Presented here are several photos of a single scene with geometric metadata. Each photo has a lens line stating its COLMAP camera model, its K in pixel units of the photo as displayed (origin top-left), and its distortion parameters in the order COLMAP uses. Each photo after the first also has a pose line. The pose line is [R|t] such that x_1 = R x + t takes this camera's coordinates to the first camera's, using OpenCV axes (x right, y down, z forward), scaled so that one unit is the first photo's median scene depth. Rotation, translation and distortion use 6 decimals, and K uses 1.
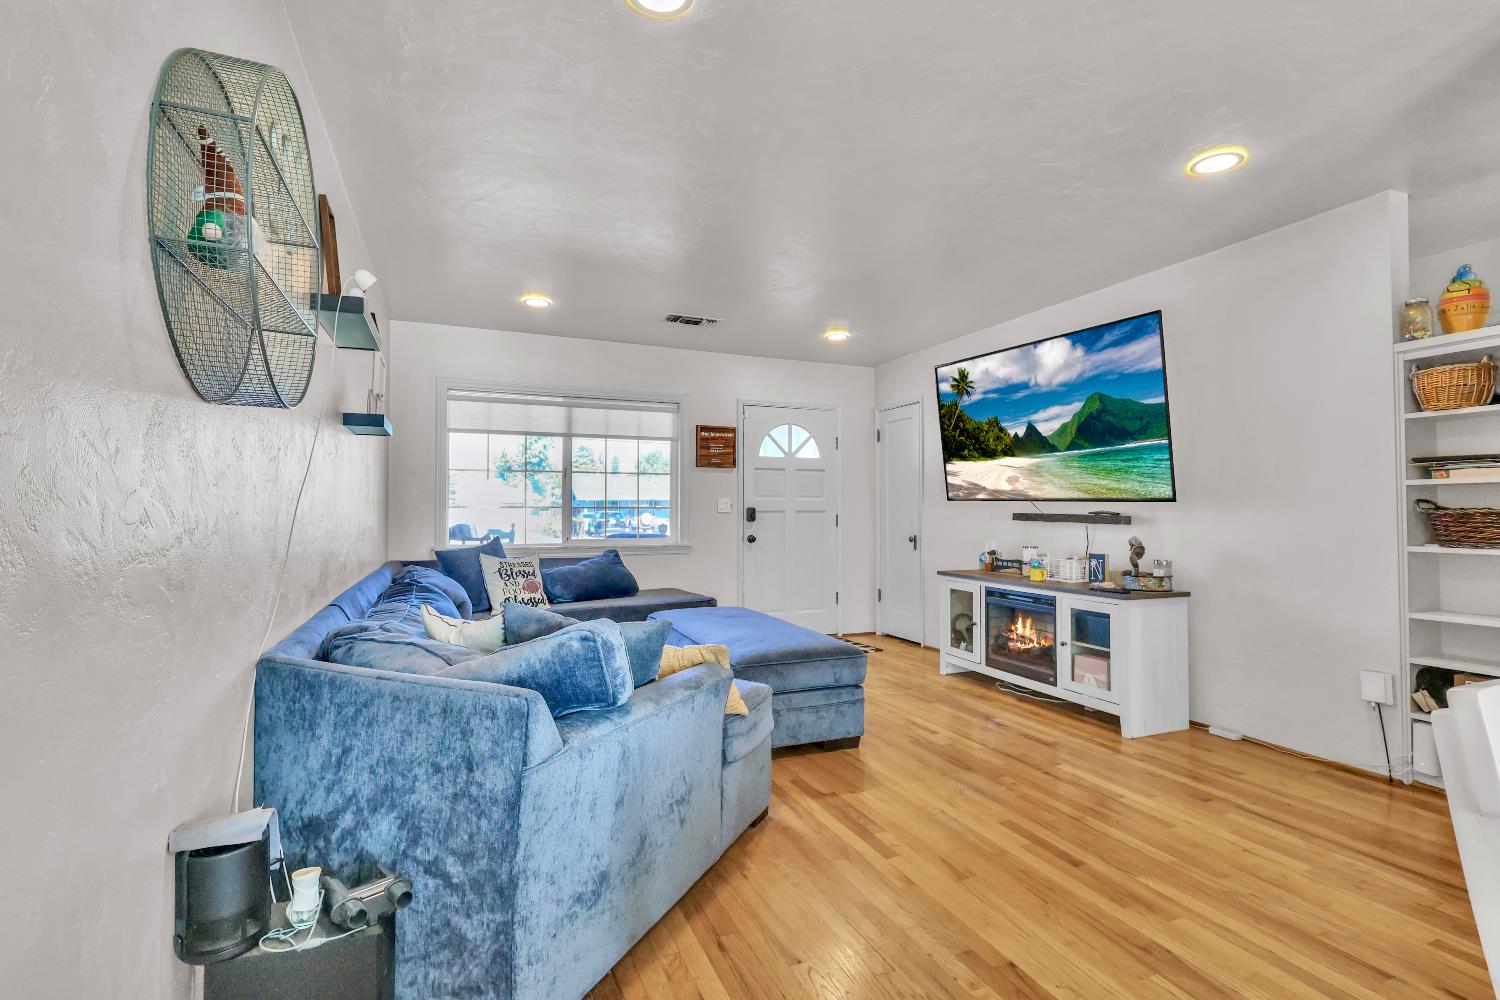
lens RADIAL K [[697.5, 0, 743.4], [0, 697.5, 497.9], [0, 0, 1]] dist [-0.000349, 0.000067]
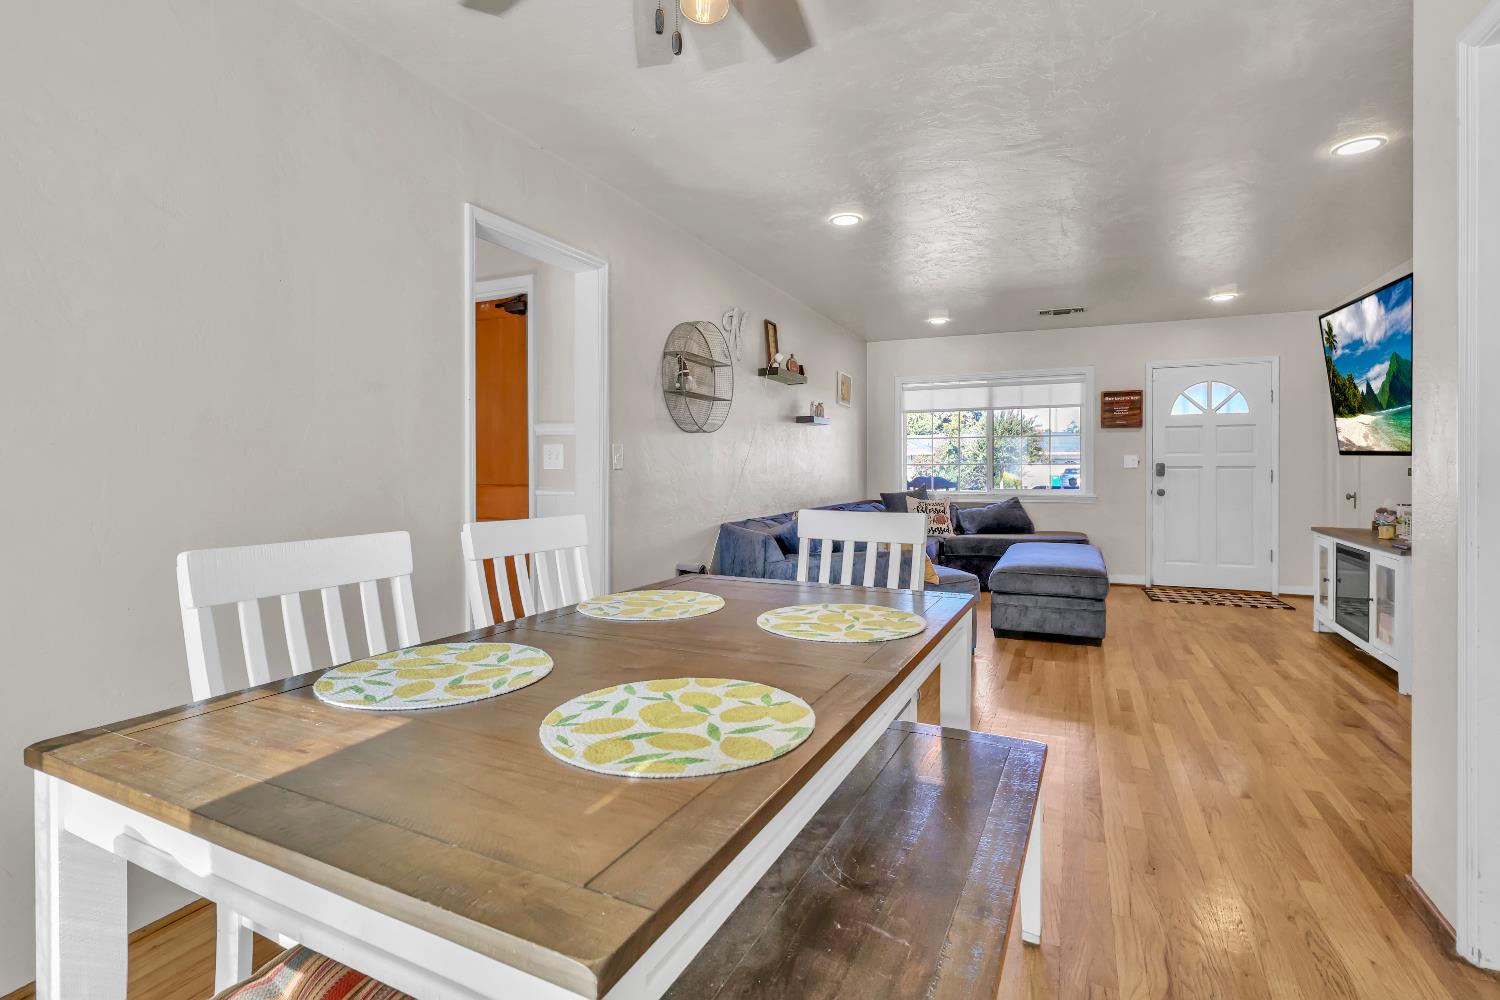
lens RADIAL K [[704.7, 0, 751.0], [0, 704.7, 474.7], [0, 0, 1]] dist [-0.000865, 0.000457]
pose [[0.676308, 0.004172, -0.736607, 0.610366], [0.016355, 0.999652, 0.020677, -0.002651], [0.736437, -0.026031, 0.676005, -0.322488]]
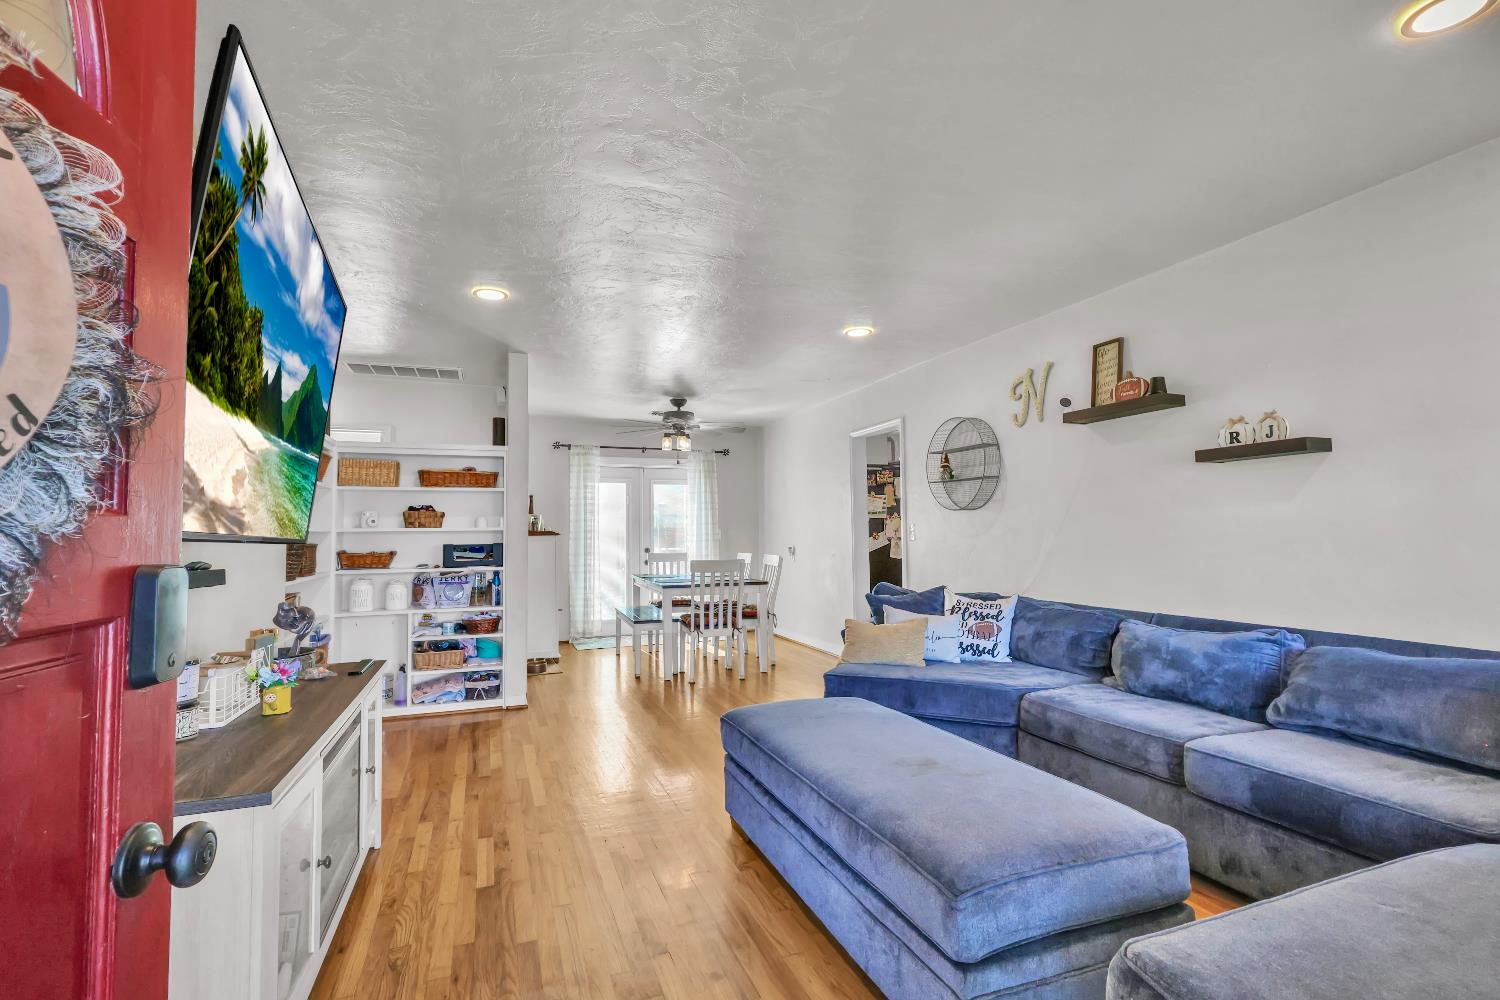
lens RADIAL K [[695.0, 0, 750.0], [0, 695.0, 500.0], [0, 0, 1]] dist [-0.013610, 0.000179]
pose [[-0.999402, 0.013377, 0.031901, 0.101516], [0.011171, 0.997598, -0.068364, 0.018612], [-0.032739, -0.067967, -0.997150, 1.635184]]
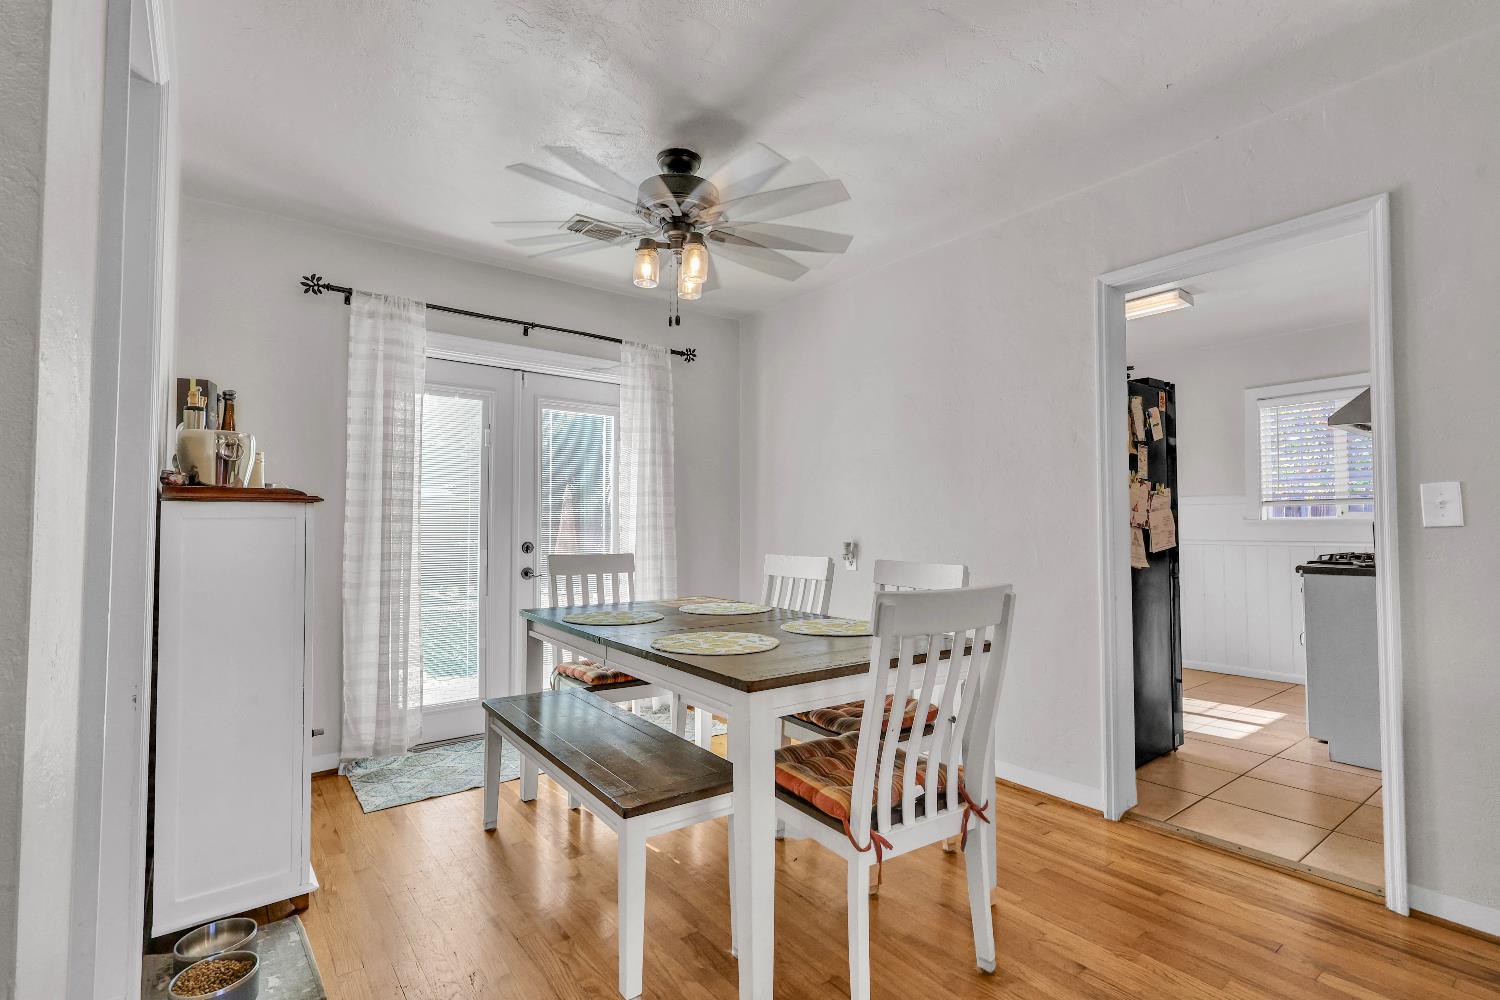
lens RADIAL K [[703.1, 0, 750.0], [0, 703.1, 500.0], [0, 0, 1]] dist [0.001387, 0.000861]
pose [[-0.965819, -0.009365, -0.259047, 0.438082], [0.005565, 0.998368, -0.056844, 0.014890], [0.259156, -0.056343, -0.964191, 0.577325]]
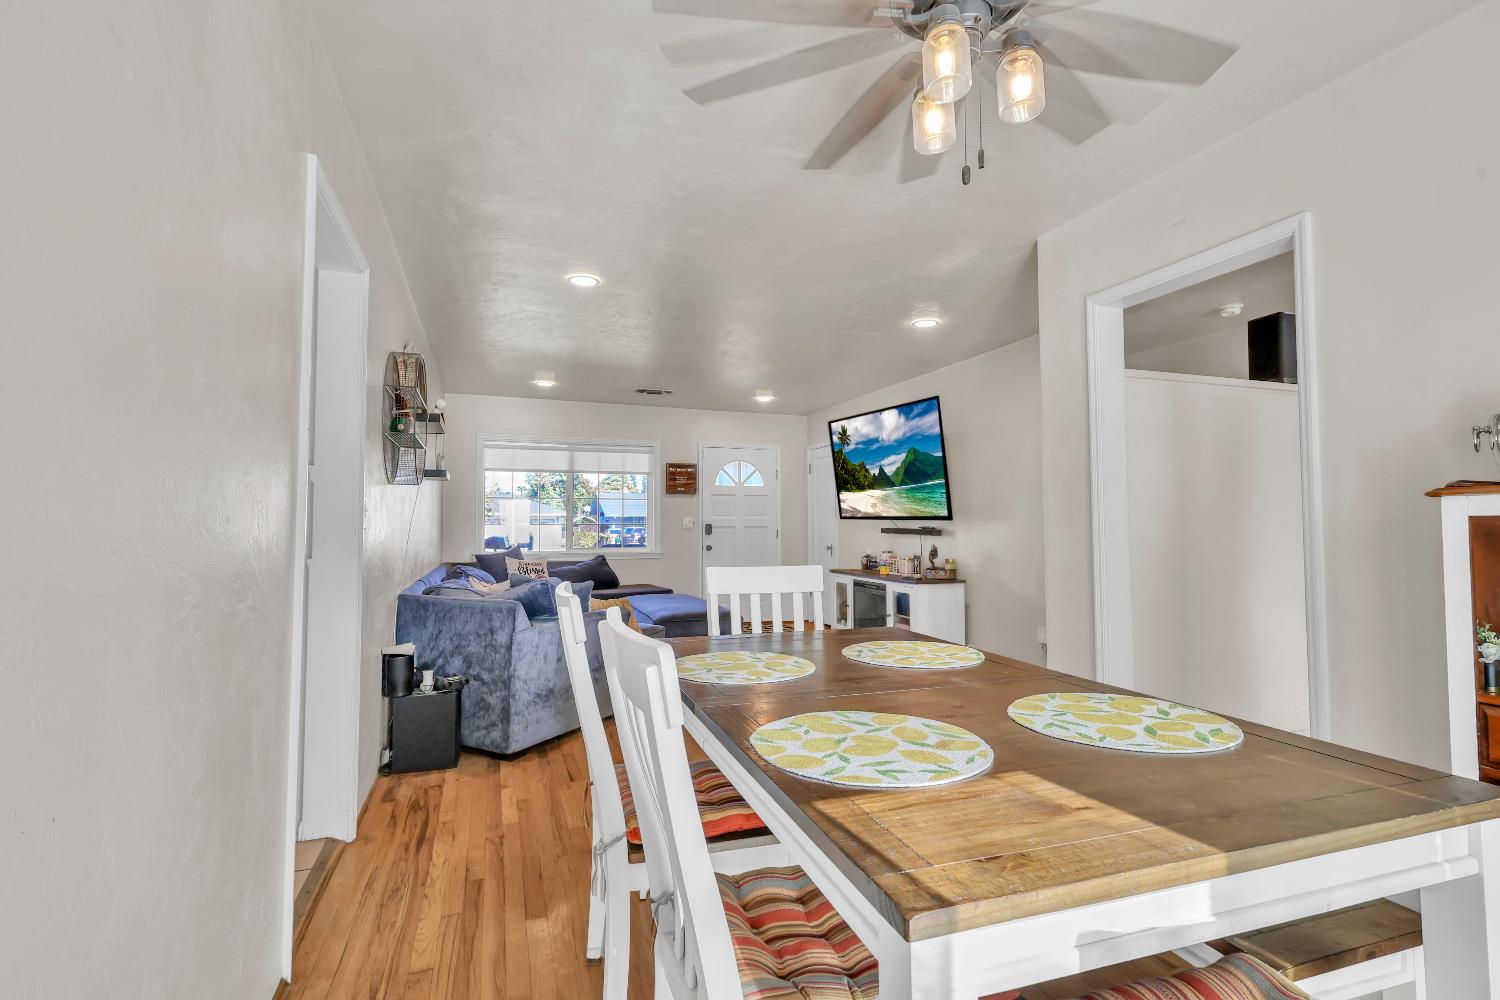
lens RADIAL K [[695.0, 0, 750.0], [0, 695.0, 500.0], [0, 0, 1]] dist [-0.013610, 0.000179]
pose [[0.999379, -0.002712, -0.035125, 0.216629], [0.002037, 0.999813, -0.019221, -0.010900], [0.035170, 0.019138, 0.999198, -0.508777]]
